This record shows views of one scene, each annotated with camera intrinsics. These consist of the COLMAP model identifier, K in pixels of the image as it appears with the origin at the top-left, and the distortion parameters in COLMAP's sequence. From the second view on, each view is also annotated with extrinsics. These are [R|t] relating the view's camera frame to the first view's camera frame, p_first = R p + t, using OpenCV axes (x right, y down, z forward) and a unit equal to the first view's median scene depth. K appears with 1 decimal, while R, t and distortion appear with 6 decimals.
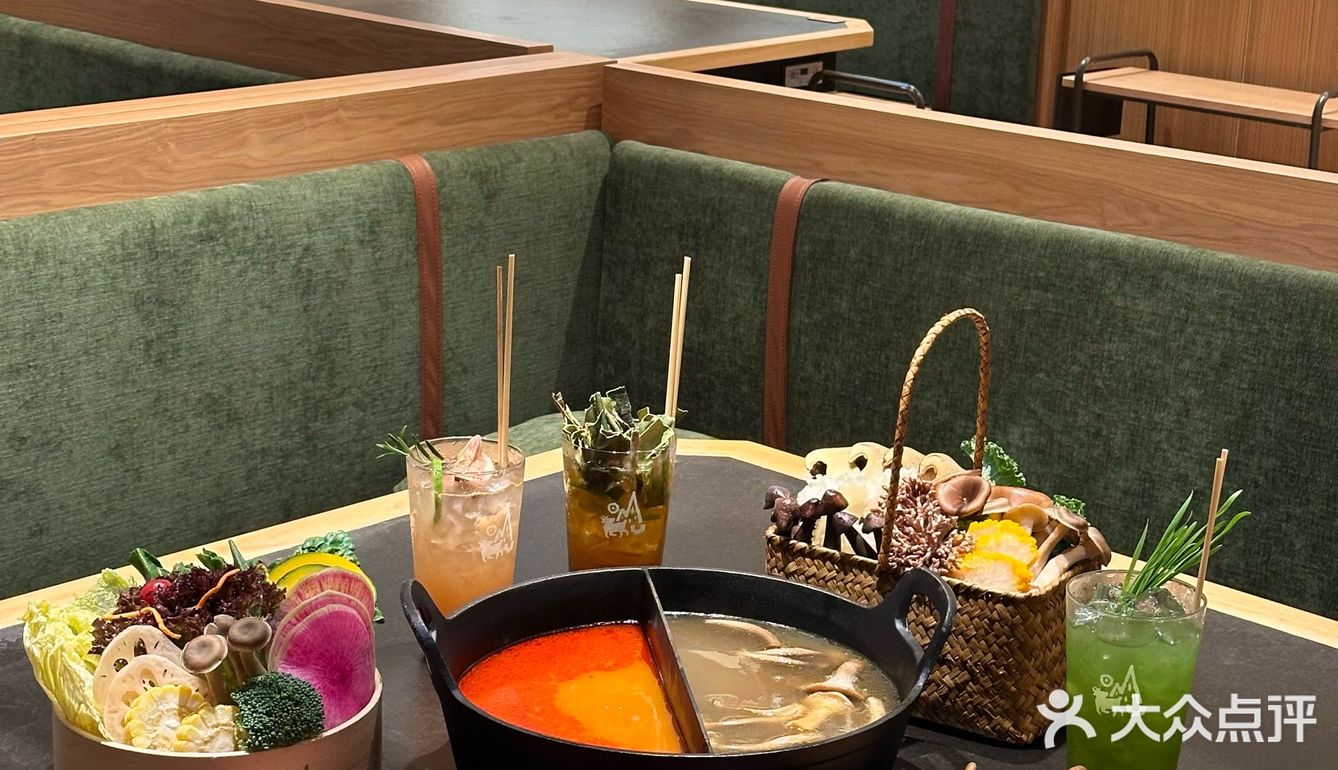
lens RADIAL K [[2539.3, 0, 669.0], [0, 2539.3, 385.0], [0, 0, 1]] dist [0.189898, -0.440120]
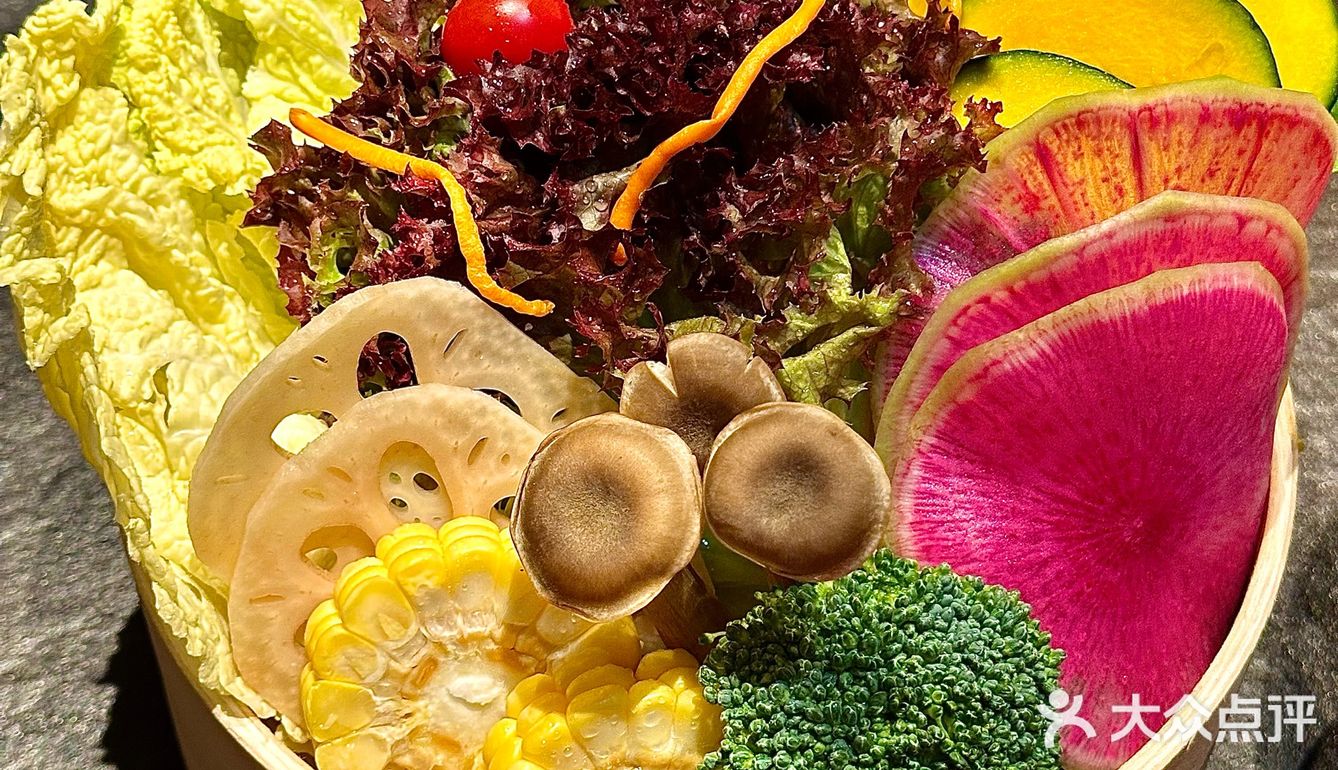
lens RADIAL K [[2539.3, 0, 669.0], [0, 2539.3, 385.0], [0, 0, 1]] dist [0.189898, -0.440120]
pose [[0.953862, 0.234806, -0.187120, -0.119884], [-0.074969, 0.789742, 0.608841, -0.044741], [0.290735, -0.566722, 0.770908, 0.735913]]
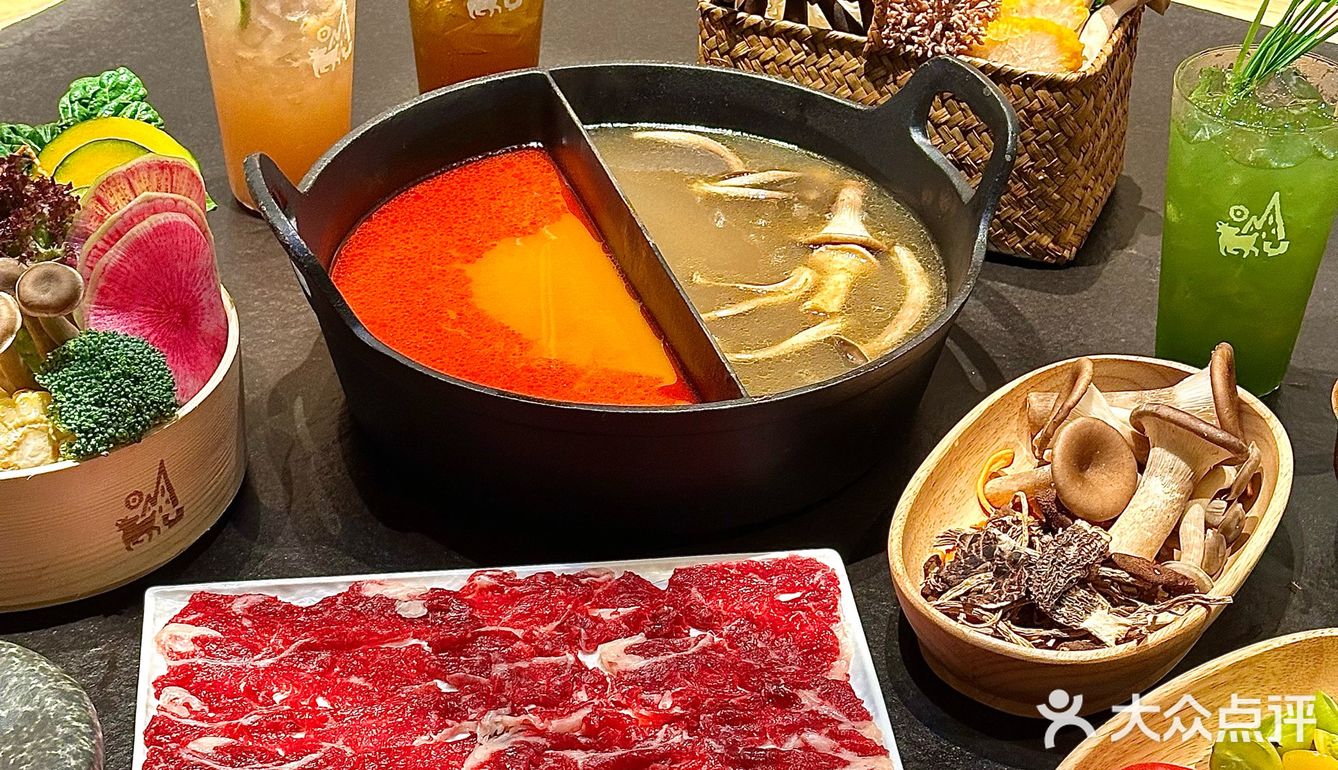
lens RADIAL K [[2539.3, 0, 669.0], [0, 2539.3, 385.0], [0, 0, 1]] dist [0.189898, -0.440120]
pose [[0.983467, -0.108363, 0.145089, -0.093636], [0.058194, 0.947823, 0.313440, -0.071513], [-0.171484, -0.299815, 0.938459, 0.297504]]
